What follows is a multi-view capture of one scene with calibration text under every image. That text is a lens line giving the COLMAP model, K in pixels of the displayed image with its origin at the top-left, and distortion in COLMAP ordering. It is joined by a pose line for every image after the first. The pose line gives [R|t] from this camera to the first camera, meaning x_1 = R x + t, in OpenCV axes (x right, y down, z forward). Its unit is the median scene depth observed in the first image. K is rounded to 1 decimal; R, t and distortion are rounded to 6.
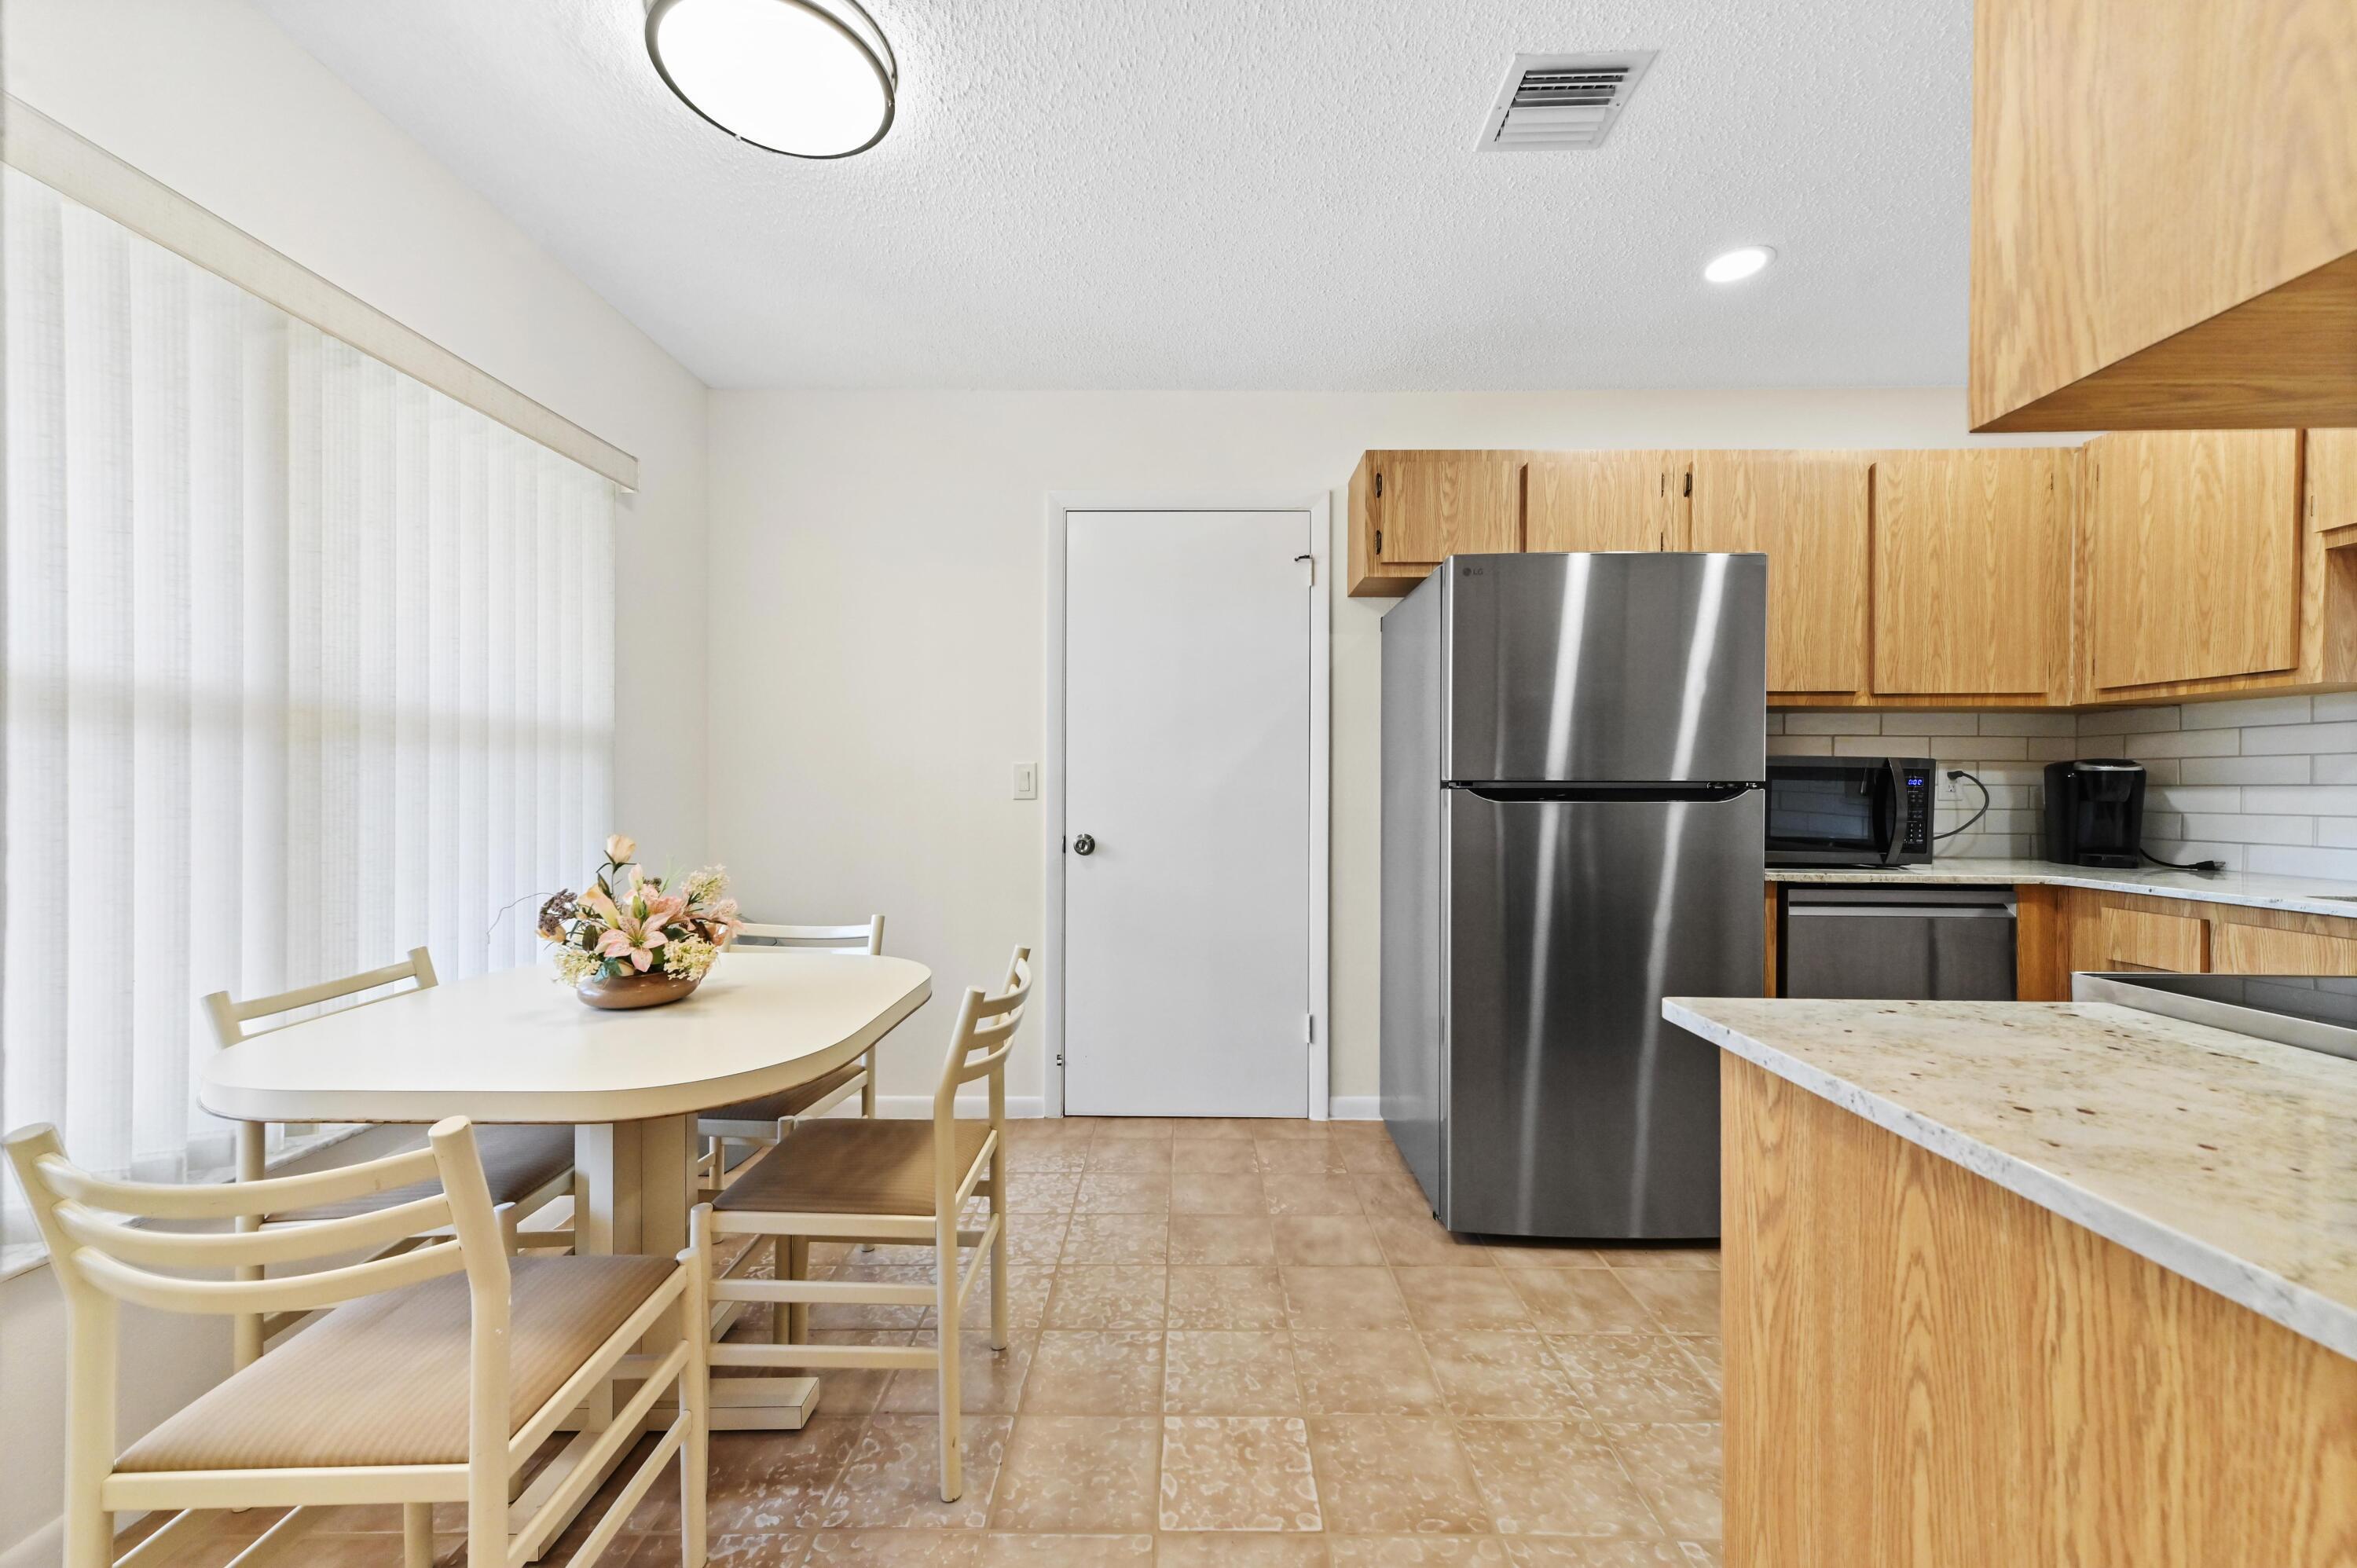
lens RADIAL K [[940.6, 0, 1178.9], [0, 940.6, 798.4], [0, 0, 1]] dist [0.012759, 0.000093]
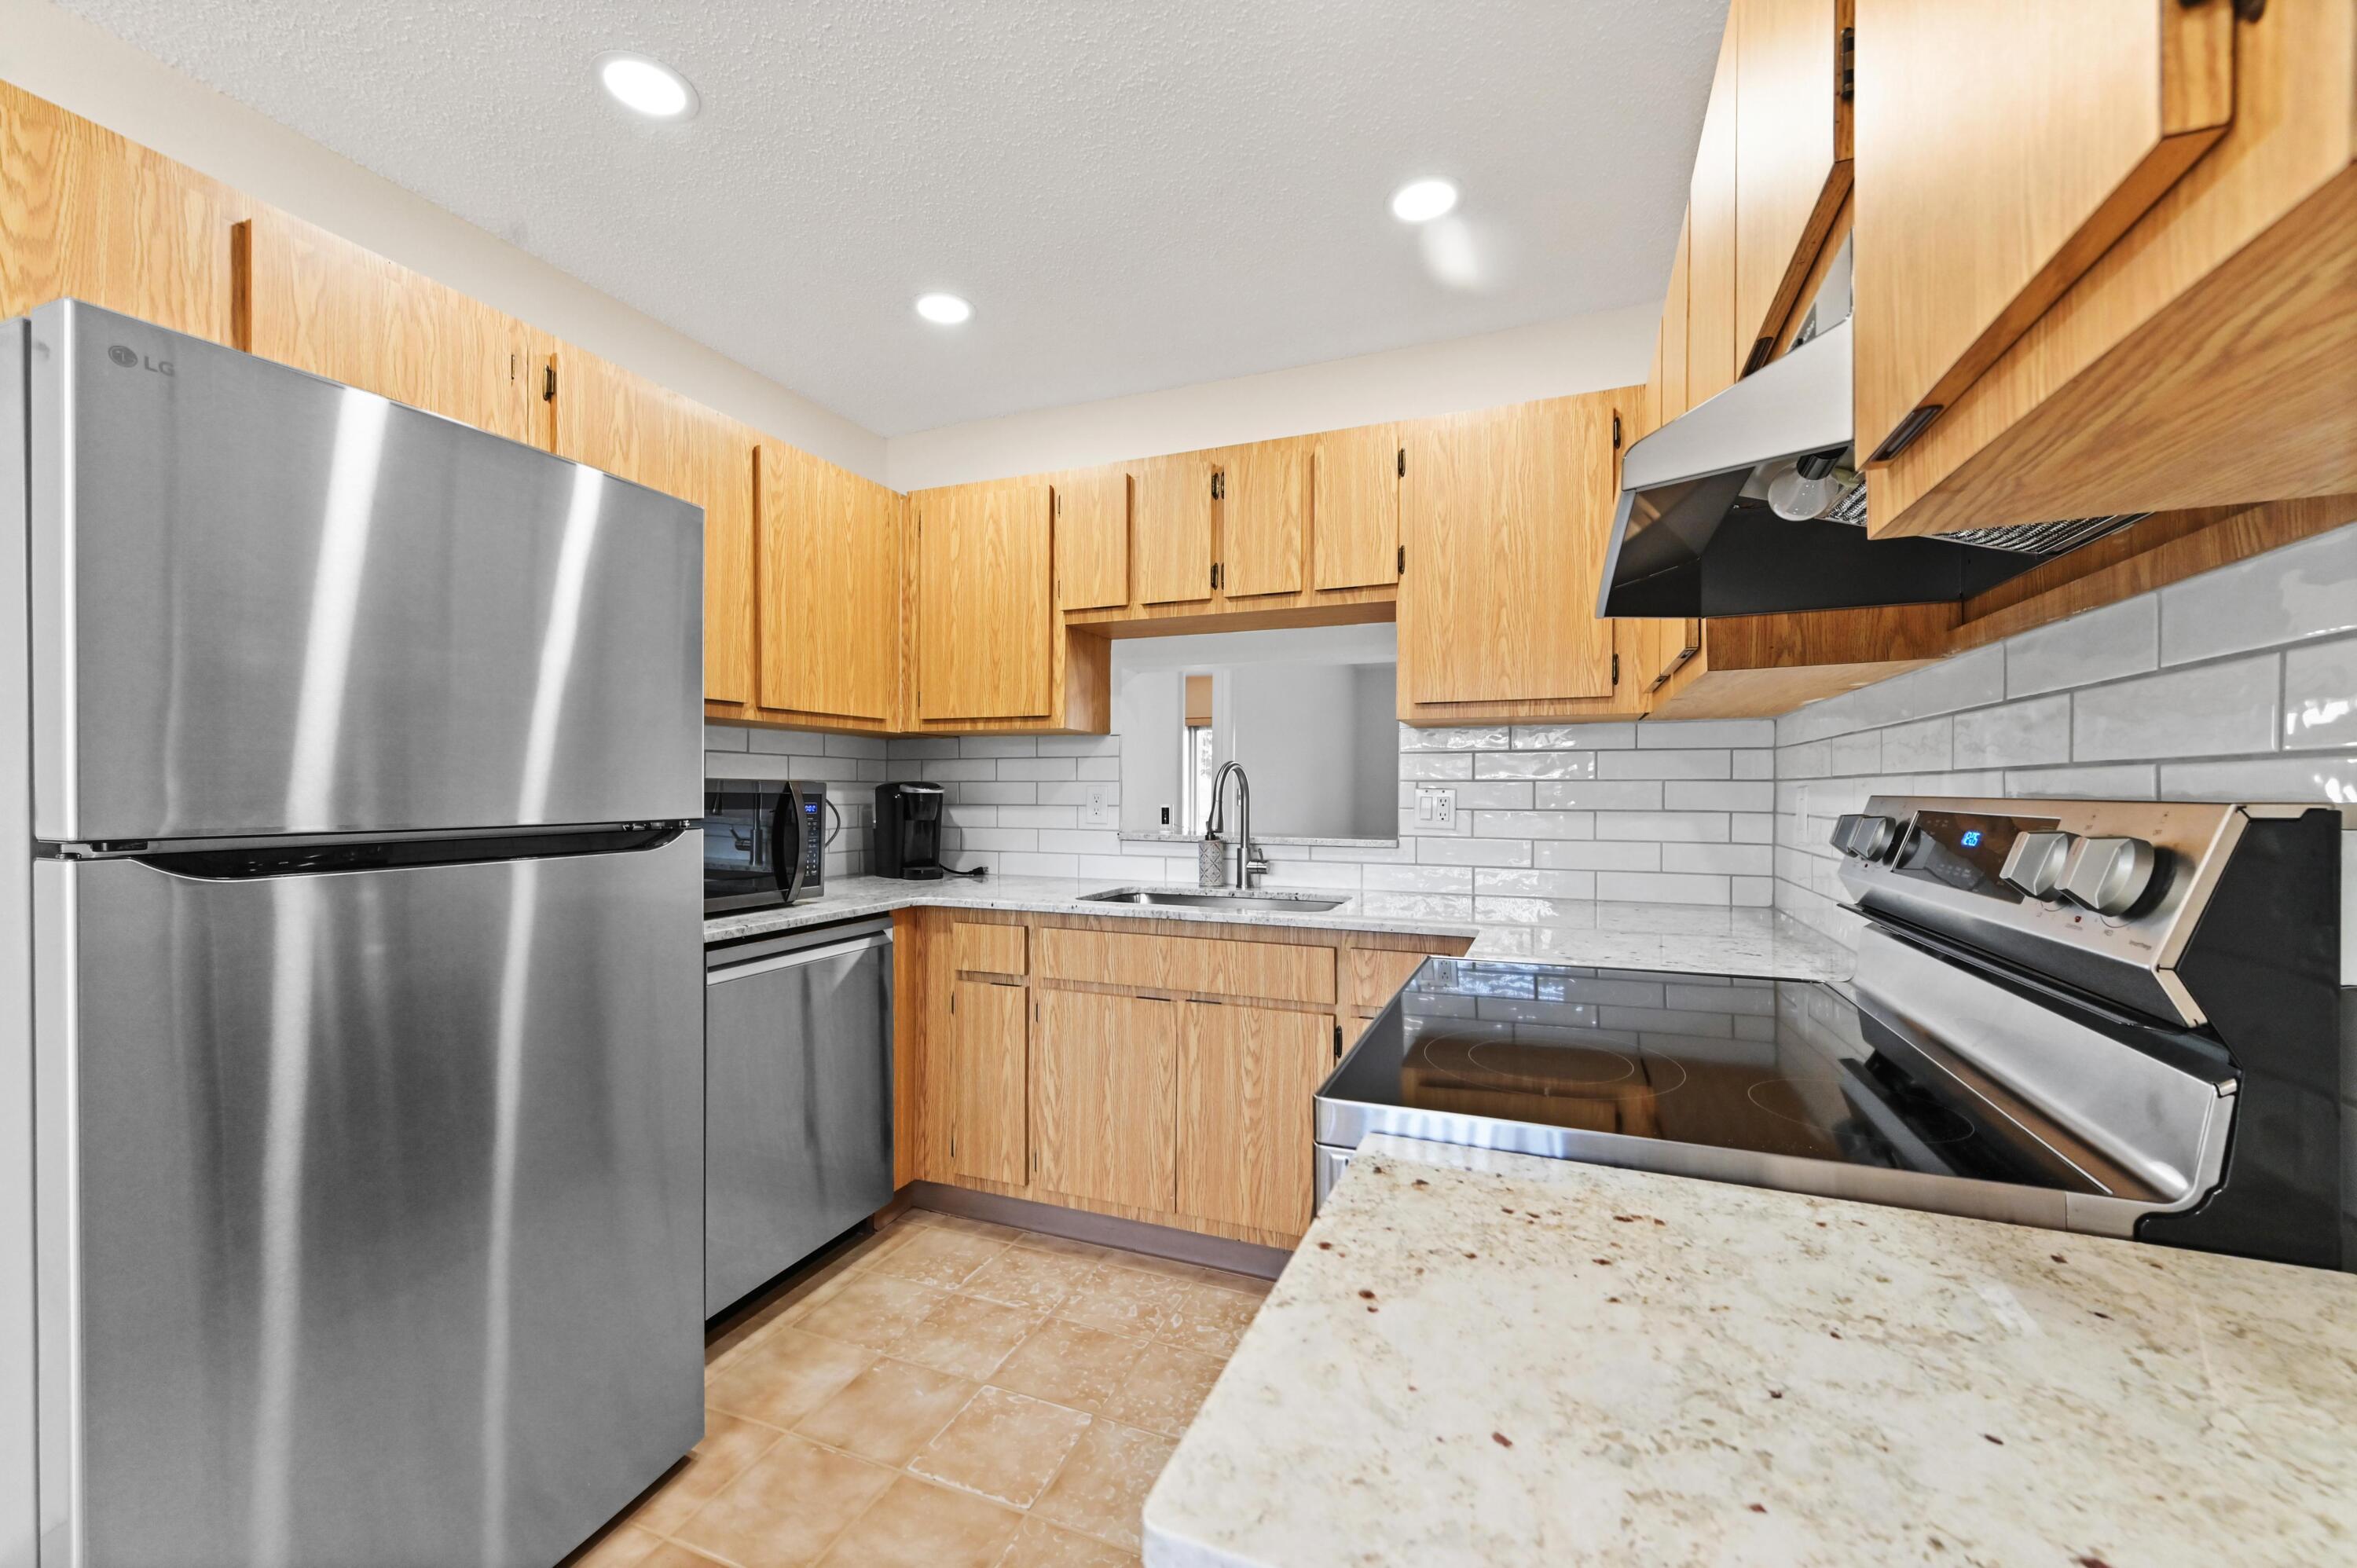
lens RADIAL K [[940.6, 0, 1181.1], [0, 940.6, 787.1], [0, 0, 1]] dist [0.012759, 0.000093]
pose [[0.368301, -0.001348, 0.929706, 0.062996], [0.009960, 0.999947, -0.002496, -0.030598], [-0.929653, 0.010179, 0.368295, 0.321036]]
